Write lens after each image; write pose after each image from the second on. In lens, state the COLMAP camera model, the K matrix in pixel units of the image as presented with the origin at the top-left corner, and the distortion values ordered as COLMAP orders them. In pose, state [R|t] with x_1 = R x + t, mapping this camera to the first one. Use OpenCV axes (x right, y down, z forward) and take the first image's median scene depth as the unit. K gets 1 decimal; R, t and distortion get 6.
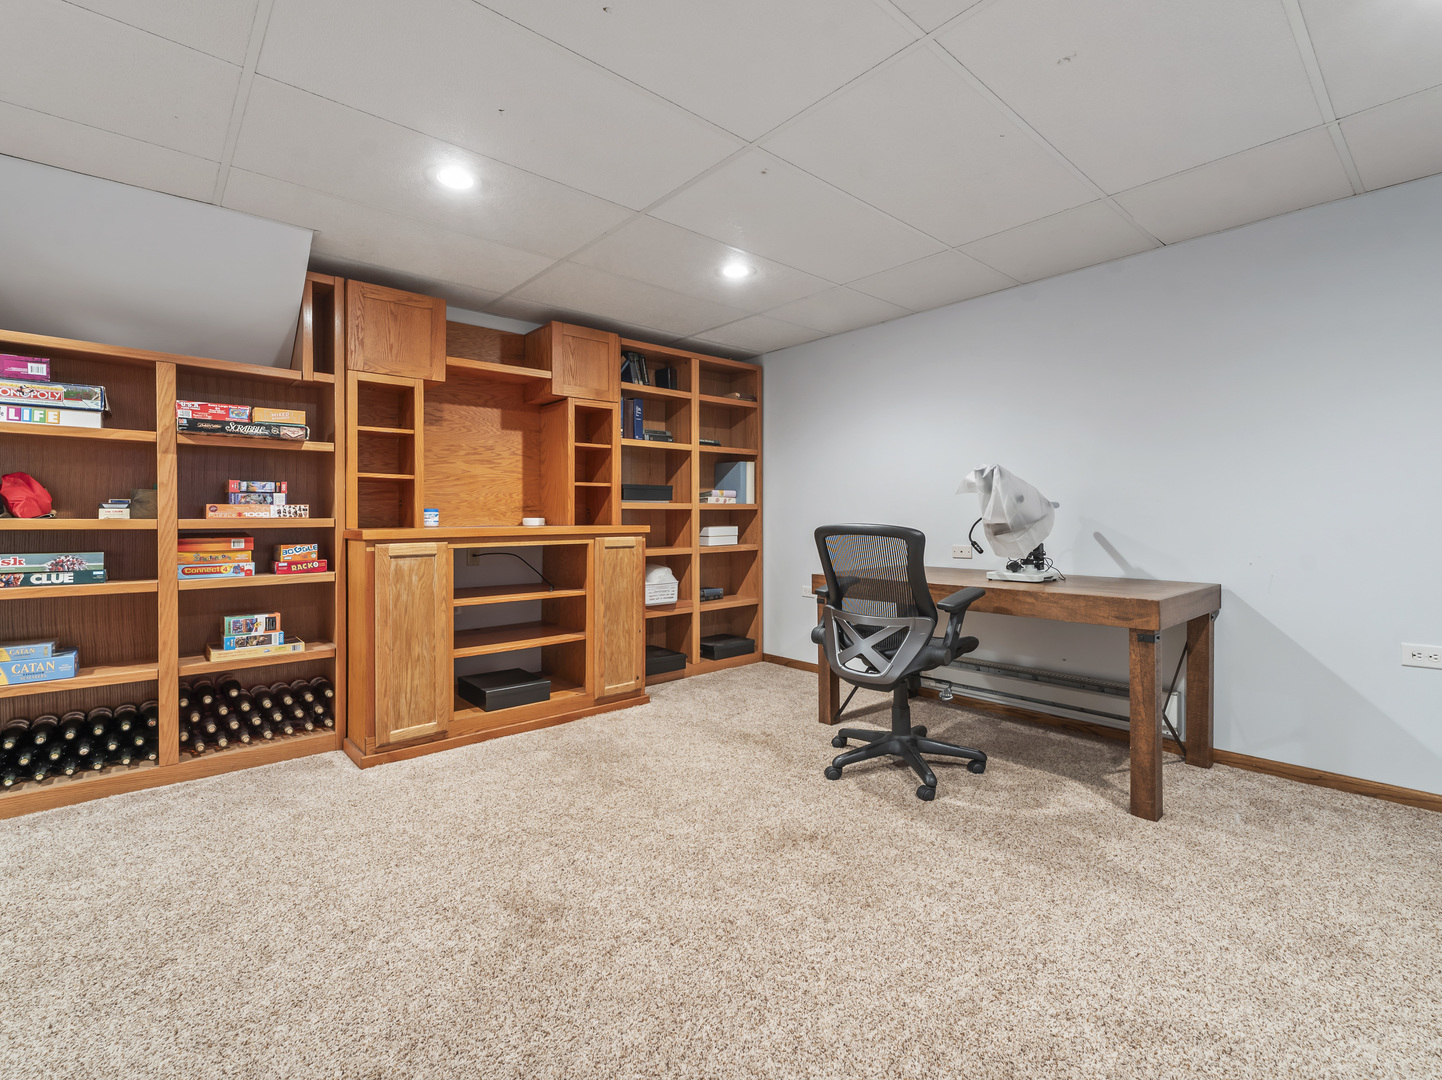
lens RADIAL K [[656.3, 0, 719.6], [0, 656.3, 524.7], [0, 0, 1]] dist [0.001178, -0.000442]
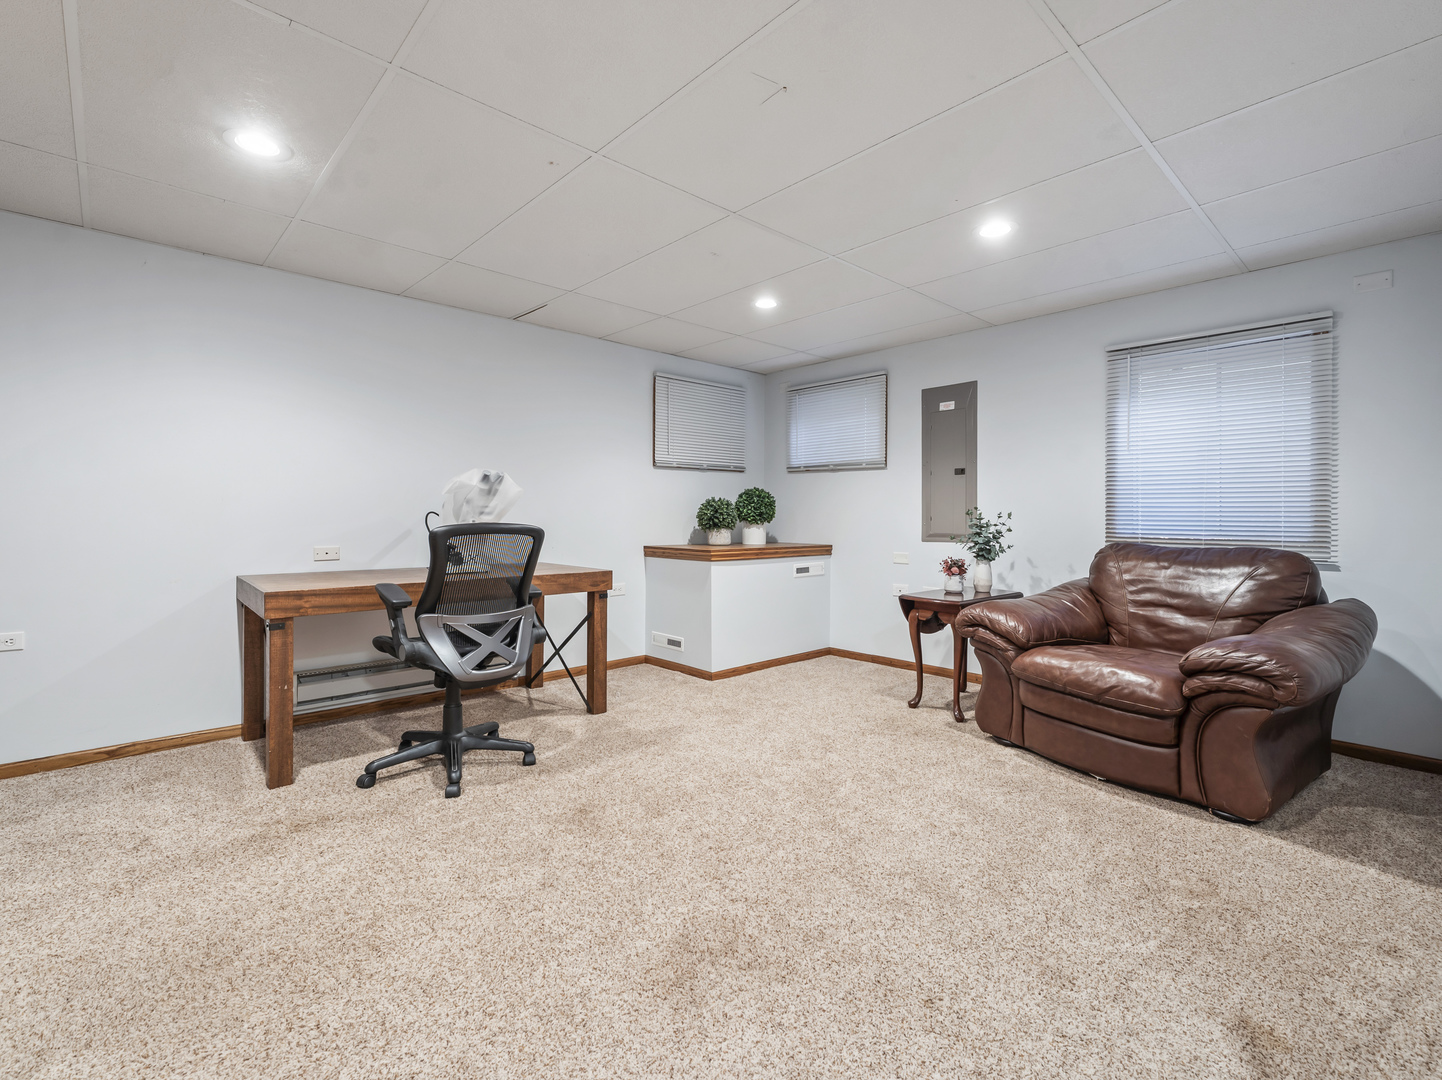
lens RADIAL K [[656.3, 0, 719.6], [0, 656.3, 524.7], [0, 0, 1]] dist [0.001178, -0.000442]
pose [[-0.015389, -0.006083, 0.999863, -0.836139], [0.005670, 0.999965, 0.006171, -0.002273], [-0.999865, 0.005765, -0.015354, 0.696839]]
